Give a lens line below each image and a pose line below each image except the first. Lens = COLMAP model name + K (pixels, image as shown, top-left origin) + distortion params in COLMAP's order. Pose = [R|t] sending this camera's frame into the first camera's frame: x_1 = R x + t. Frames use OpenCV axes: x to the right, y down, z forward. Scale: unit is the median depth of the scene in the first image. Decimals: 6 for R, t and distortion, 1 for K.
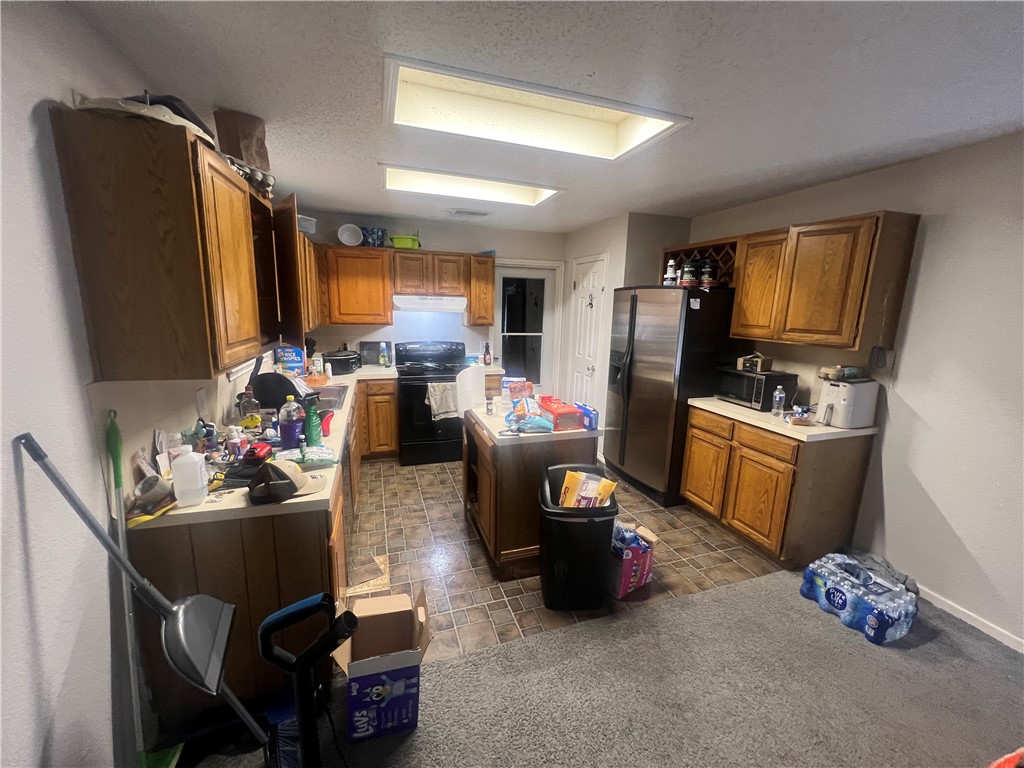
lens RADIAL K [[407.0, 0, 510.9], [0, 407.0, 384.2], [0, 0, 1]] dist [0.002279, 0.000123]
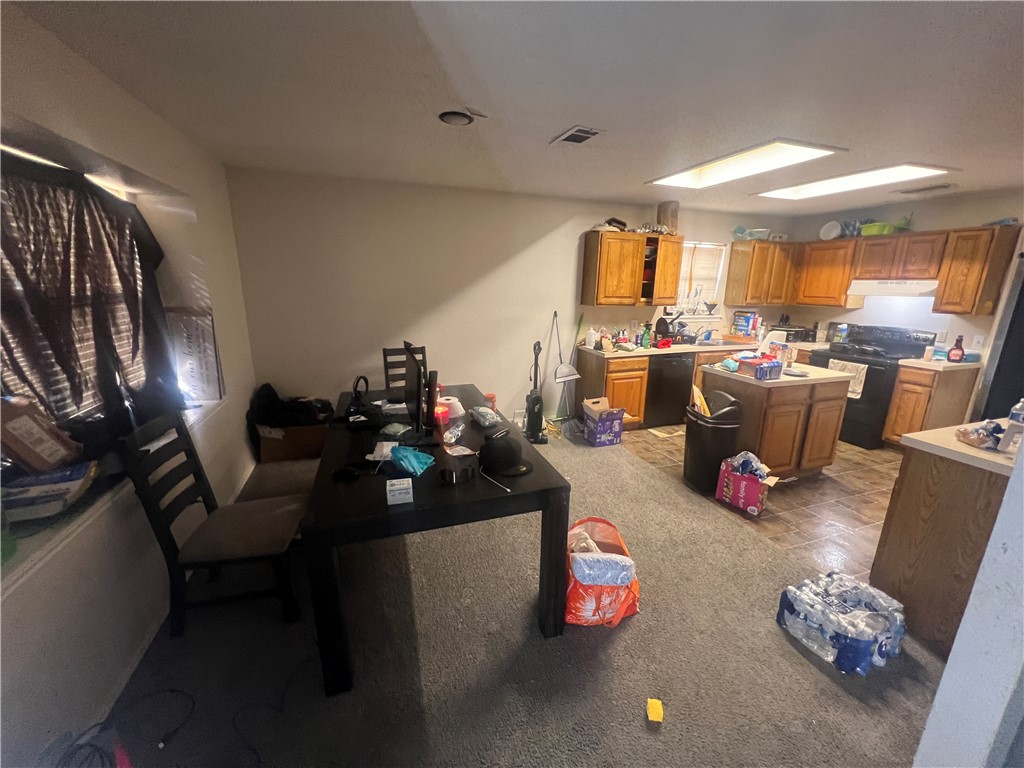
lens RADIAL K [[407.0, 0, 509.0], [0, 407.0, 381.4], [0, 0, 1]] dist [0.002279, 0.000123]
pose [[0.002214, 0.212422, -0.977176, 0.848166], [-0.214374, 0.954561, 0.207020, 0.012922], [0.976749, 0.209023, 0.047651, 0.101721]]
